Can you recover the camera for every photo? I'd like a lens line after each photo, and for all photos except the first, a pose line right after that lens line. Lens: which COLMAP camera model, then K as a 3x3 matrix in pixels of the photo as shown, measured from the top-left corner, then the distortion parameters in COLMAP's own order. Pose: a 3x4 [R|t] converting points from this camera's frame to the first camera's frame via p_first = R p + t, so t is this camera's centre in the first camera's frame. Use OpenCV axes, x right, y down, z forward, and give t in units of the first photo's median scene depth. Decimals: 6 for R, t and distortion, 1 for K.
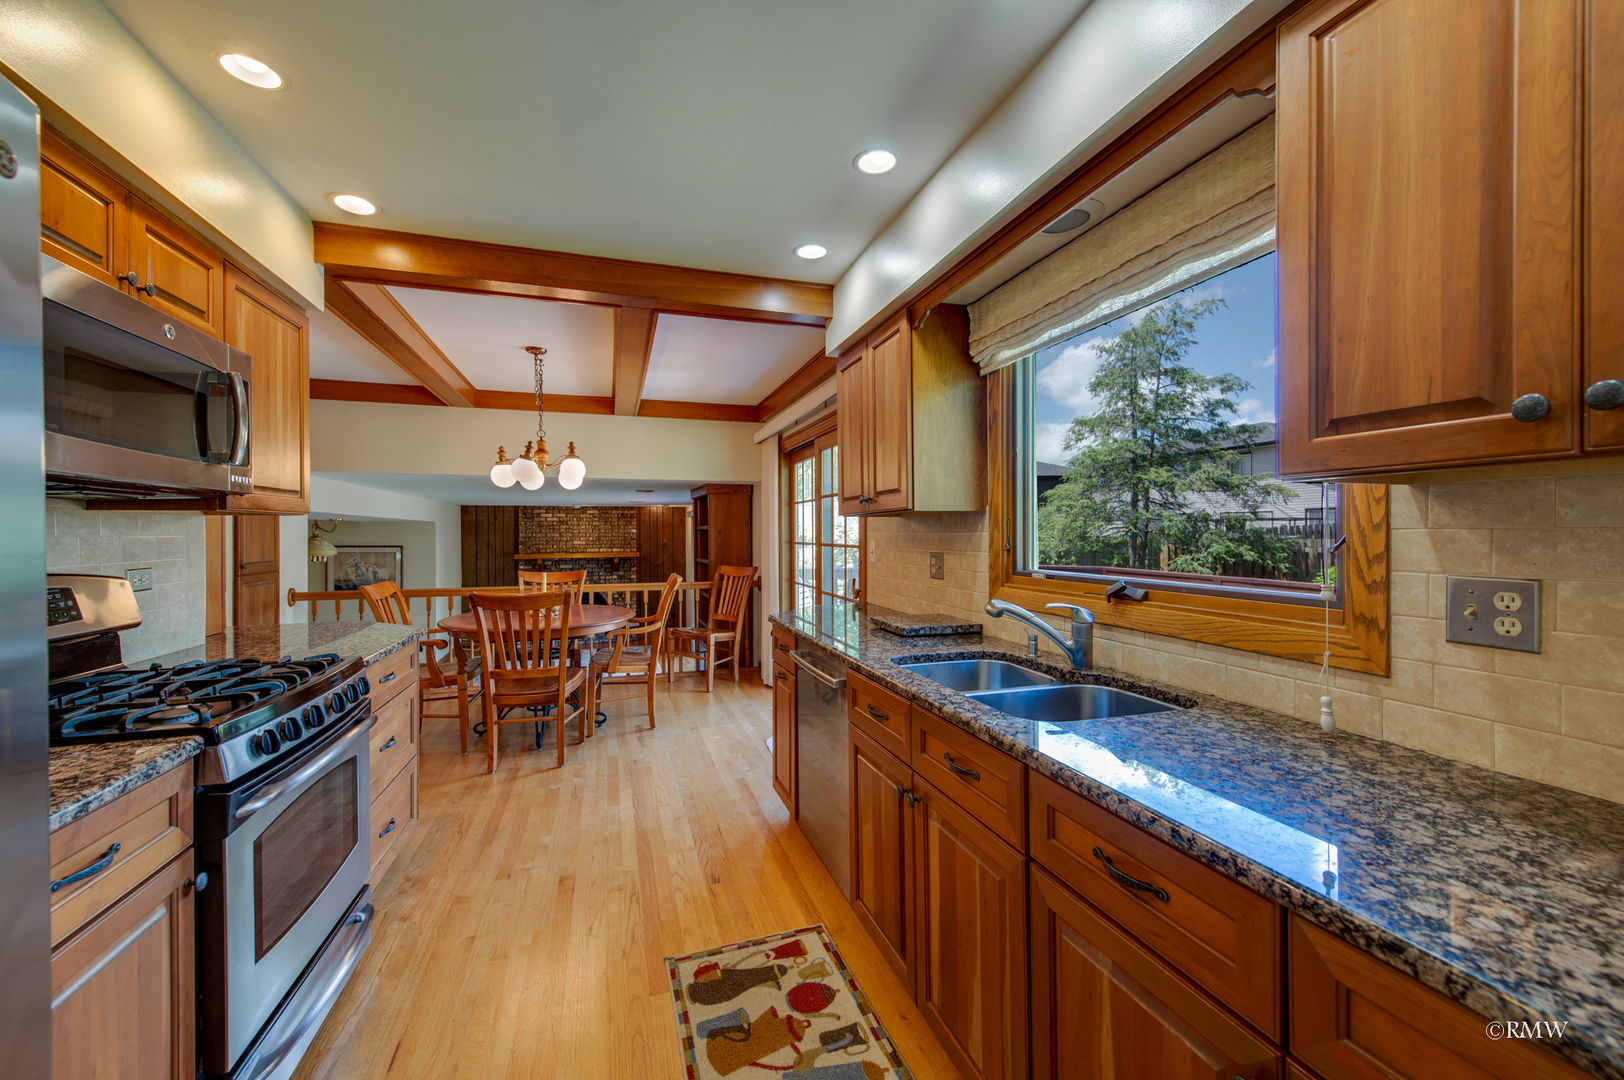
lens RADIAL K [[651.5, 0, 824.3], [0, 651.5, 539.1], [0, 0, 1]] dist [0.012547, -0.000040]
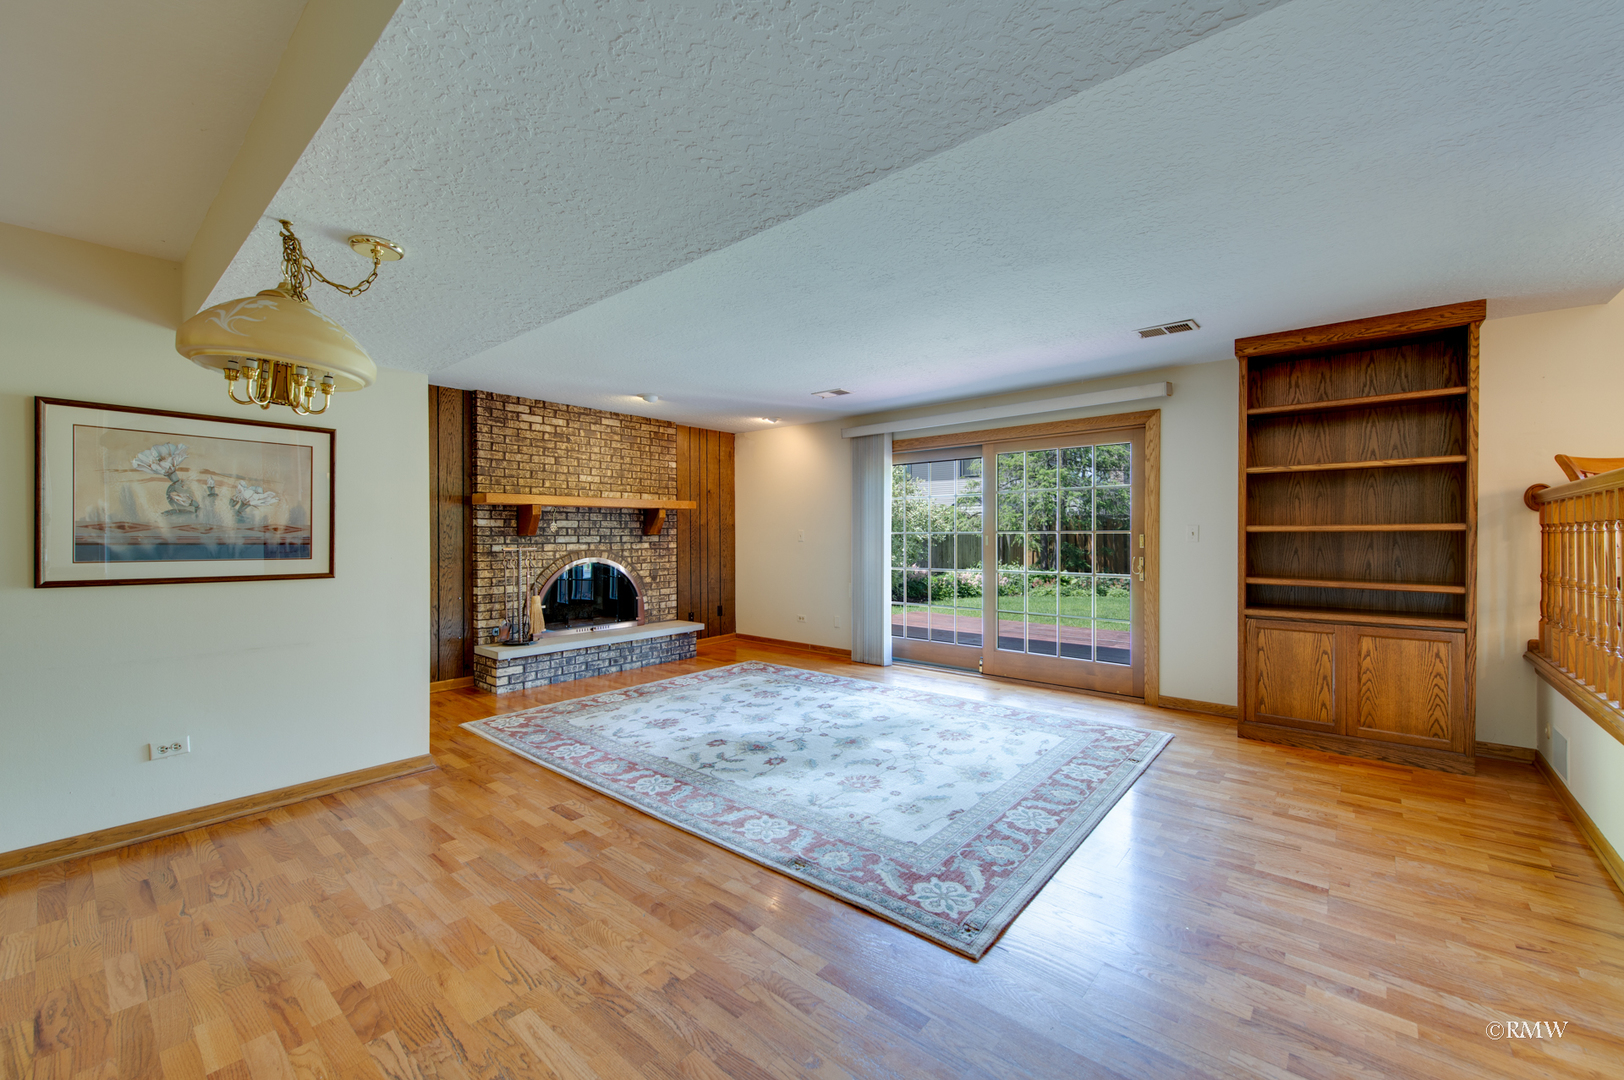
lens RADIAL K [[643.5, 0, 839.3], [0, 643.5, 540.4], [0, 0, 1]] dist [0.009889, -0.000230]
pose [[0.842442, -0.003321, 0.538776, -0.662228], [0.004056, 0.999992, -0.000179, 0.075915], [-0.538771, 0.002336, 0.842449, 0.628337]]
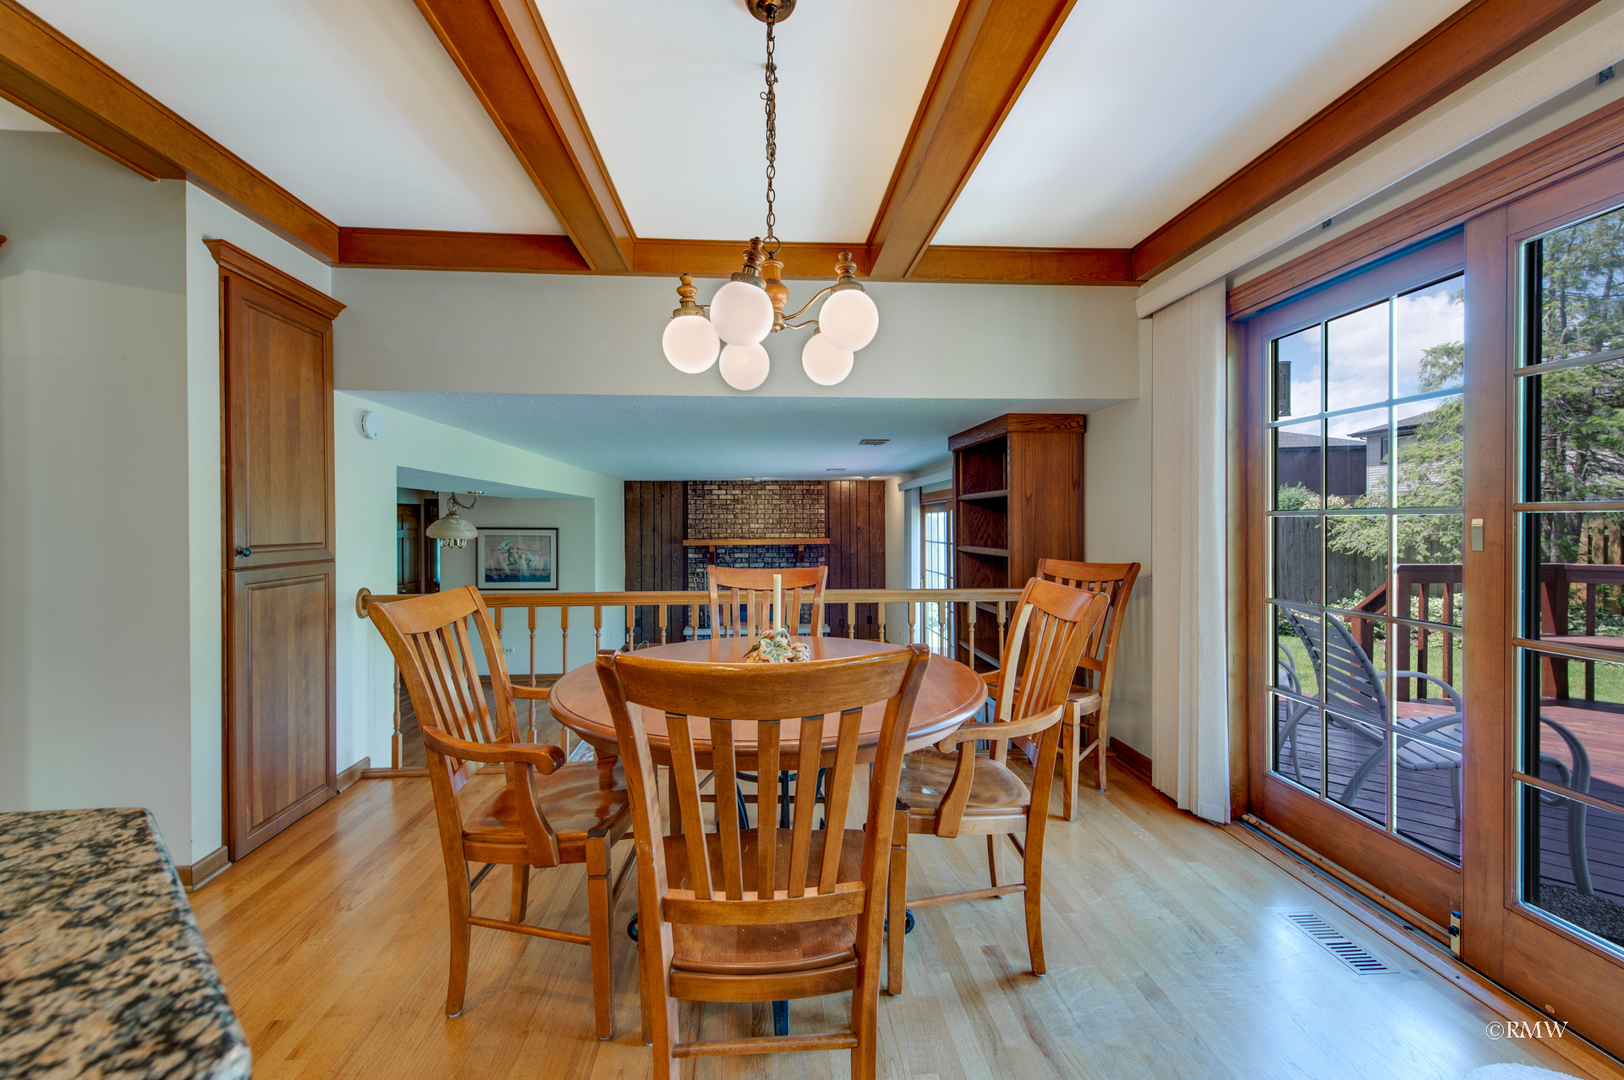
lens RADIAL K [[661.4, 0, 812.0], [0, 661.4, 540.0], [0, 0, 1]] dist [0.009582, -0.000079]
pose [[0.971392, 0.006640, -0.237389, -0.158439], [-0.002320, 0.999827, 0.018472, 0.010301], [0.237471, -0.017393, 0.971239, 0.305886]]
